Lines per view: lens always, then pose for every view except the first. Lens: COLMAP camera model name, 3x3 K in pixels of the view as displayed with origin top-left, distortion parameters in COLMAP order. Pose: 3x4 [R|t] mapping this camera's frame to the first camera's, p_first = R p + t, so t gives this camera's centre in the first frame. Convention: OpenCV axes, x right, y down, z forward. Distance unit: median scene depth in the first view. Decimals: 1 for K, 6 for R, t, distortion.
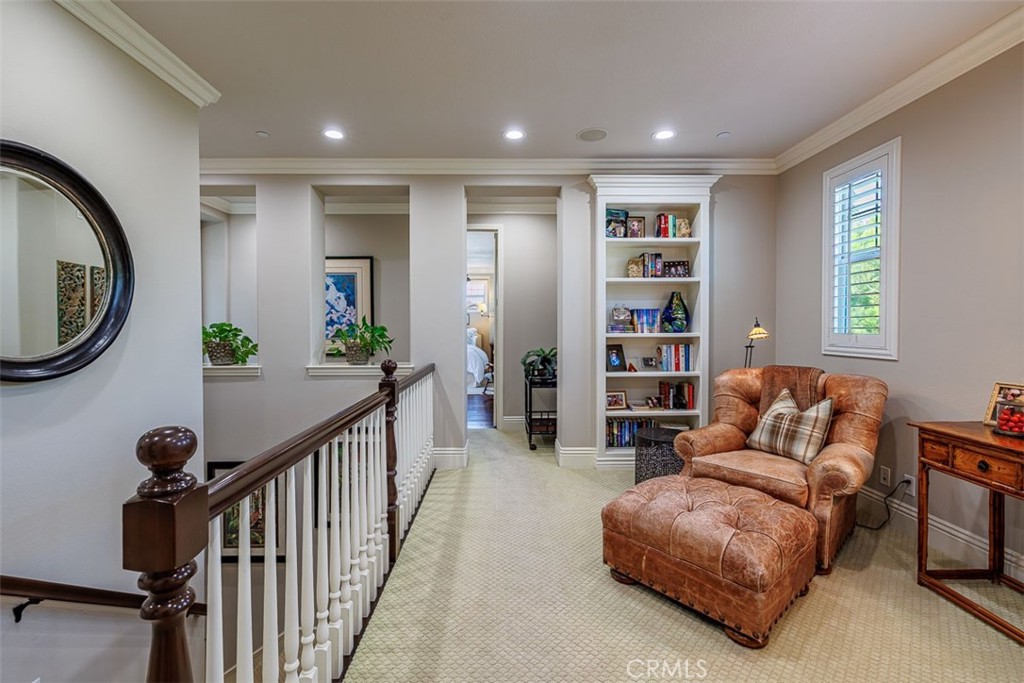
lens RADIAL K [[433.0, 0, 508.9], [0, 433.0, 335.5], [0, 0, 1]] dist [0.001214, 0.000217]
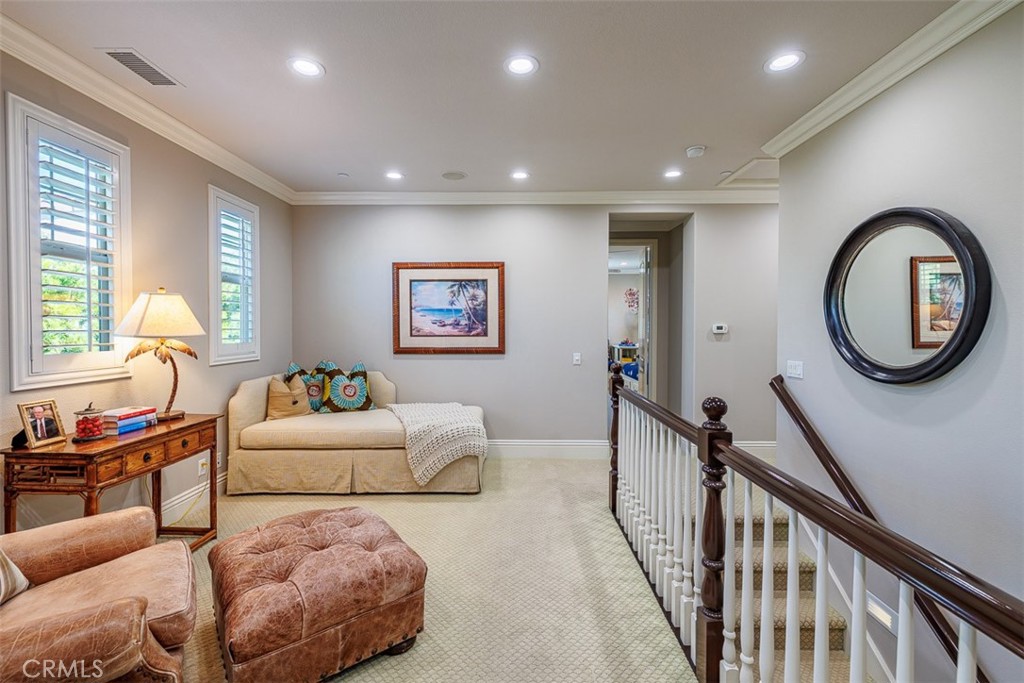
lens RADIAL K [[433.0, 0, 508.9], [0, 433.0, 335.5], [0, 0, 1]] dist [0.001214, 0.000217]
pose [[-0.999262, -0.000293, 0.038402, 0.027902], [0.001369, 0.999064, 0.043235, -0.089929], [-0.038379, 0.043255, -0.998327, 2.099917]]
